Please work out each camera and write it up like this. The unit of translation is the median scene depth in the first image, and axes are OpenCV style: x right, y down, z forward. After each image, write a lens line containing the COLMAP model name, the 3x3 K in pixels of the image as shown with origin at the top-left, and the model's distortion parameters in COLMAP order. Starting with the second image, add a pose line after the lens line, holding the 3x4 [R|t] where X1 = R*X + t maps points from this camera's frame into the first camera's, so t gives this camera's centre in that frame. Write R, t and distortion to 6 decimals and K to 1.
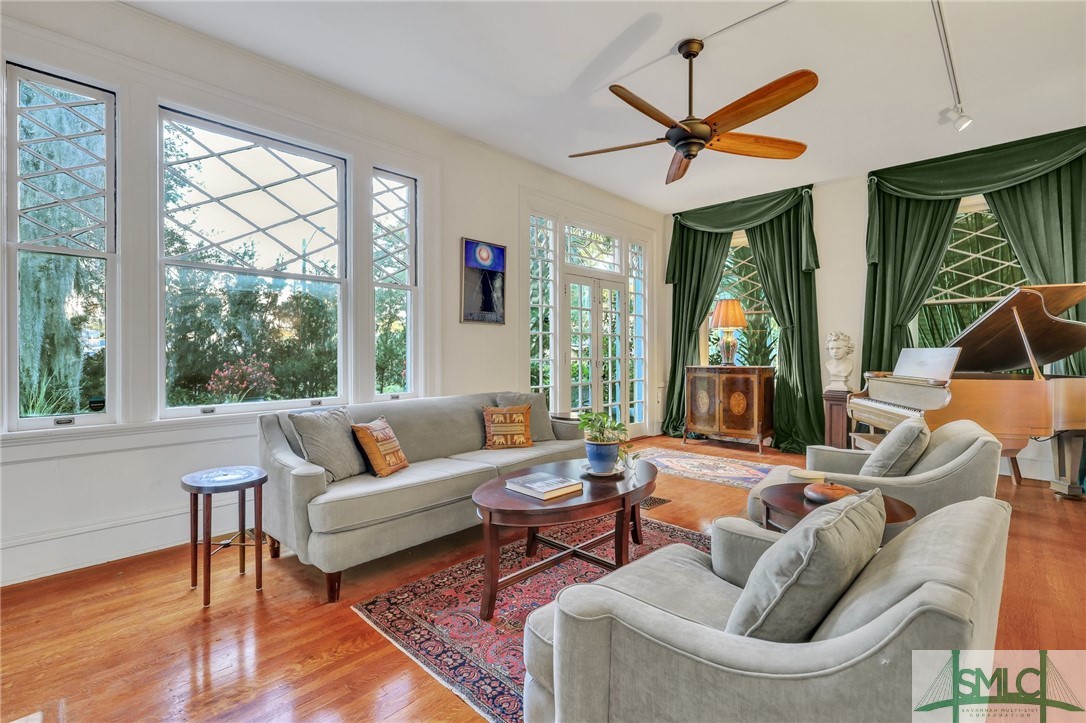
lens RADIAL K [[492.5, 0, 543.6], [0, 492.5, 355.5], [0, 0, 1]] dist [-0.000409, -0.000714]
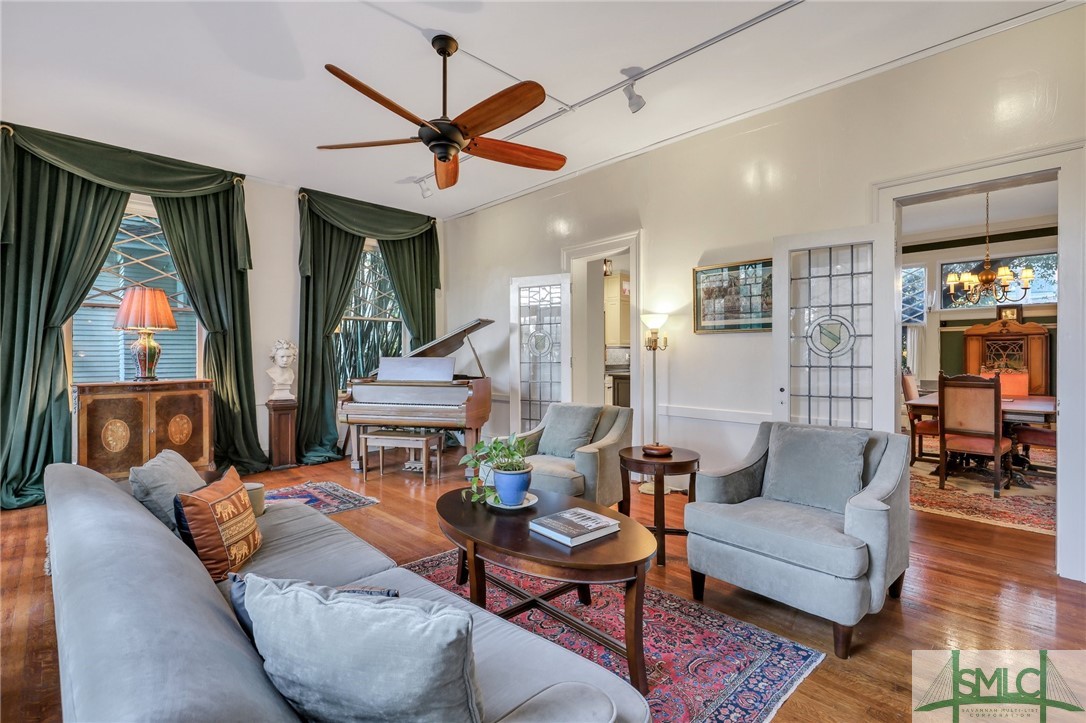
lens RADIAL K [[499.2, 0, 543.0], [0, 499.2, 361.5], [0, 0, 1]] dist [-0.000595, -0.000045]
pose [[0.038839, -0.020952, 0.999026, -0.357000], [0.000327, 0.999780, 0.020955, -0.023729], [-0.999245, -0.000487, 0.038837, 0.415529]]
